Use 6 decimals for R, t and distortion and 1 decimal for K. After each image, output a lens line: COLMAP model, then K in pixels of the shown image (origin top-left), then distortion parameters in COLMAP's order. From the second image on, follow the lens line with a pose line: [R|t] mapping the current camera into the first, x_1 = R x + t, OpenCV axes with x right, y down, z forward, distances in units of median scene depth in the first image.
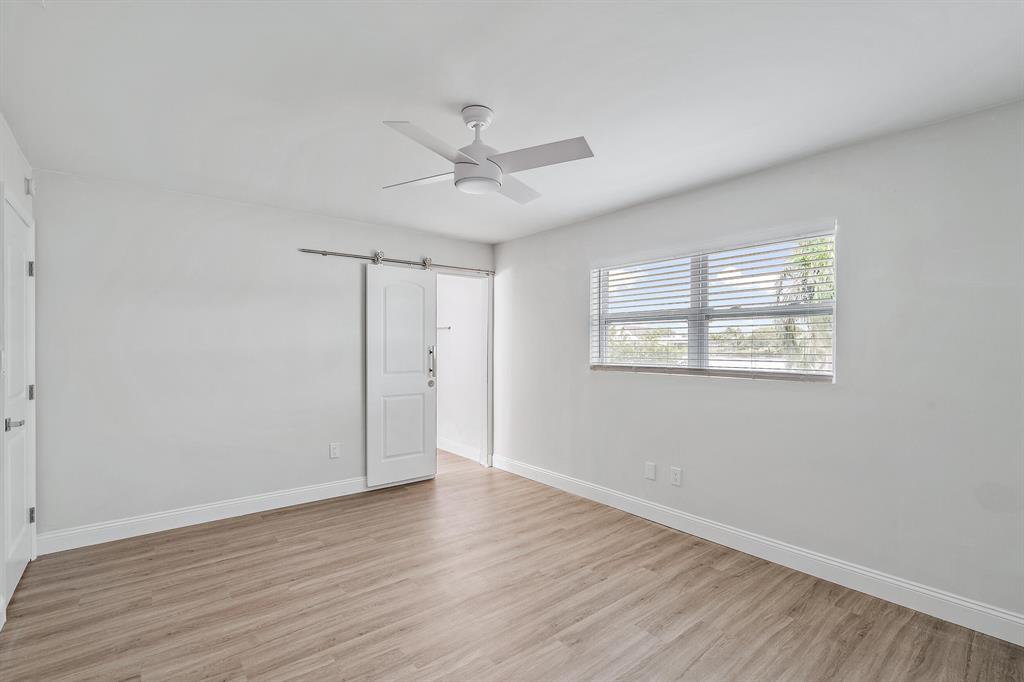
lens RADIAL K [[466.7, 0, 512.0], [0, 466.7, 341.0], [0, 0, 1]] dist [-0.021435, -0.000001]
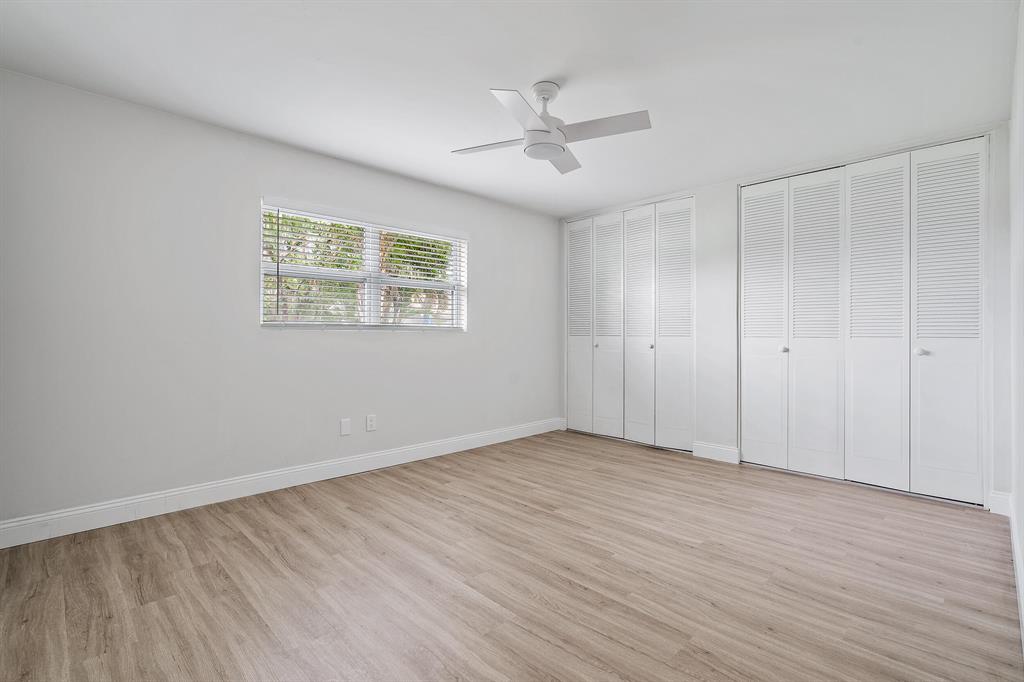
lens RADIAL K [[480.1, 0, 509.6], [0, 480.1, 324.2], [0, 0, 1]] dist [0.000894, 0.000064]
pose [[-0.102072, 0.012805, 0.994695, -0.999105], [-0.016767, 0.999753, -0.014591, 0.086468], [-0.994636, -0.018168, -0.101832, 0.976468]]
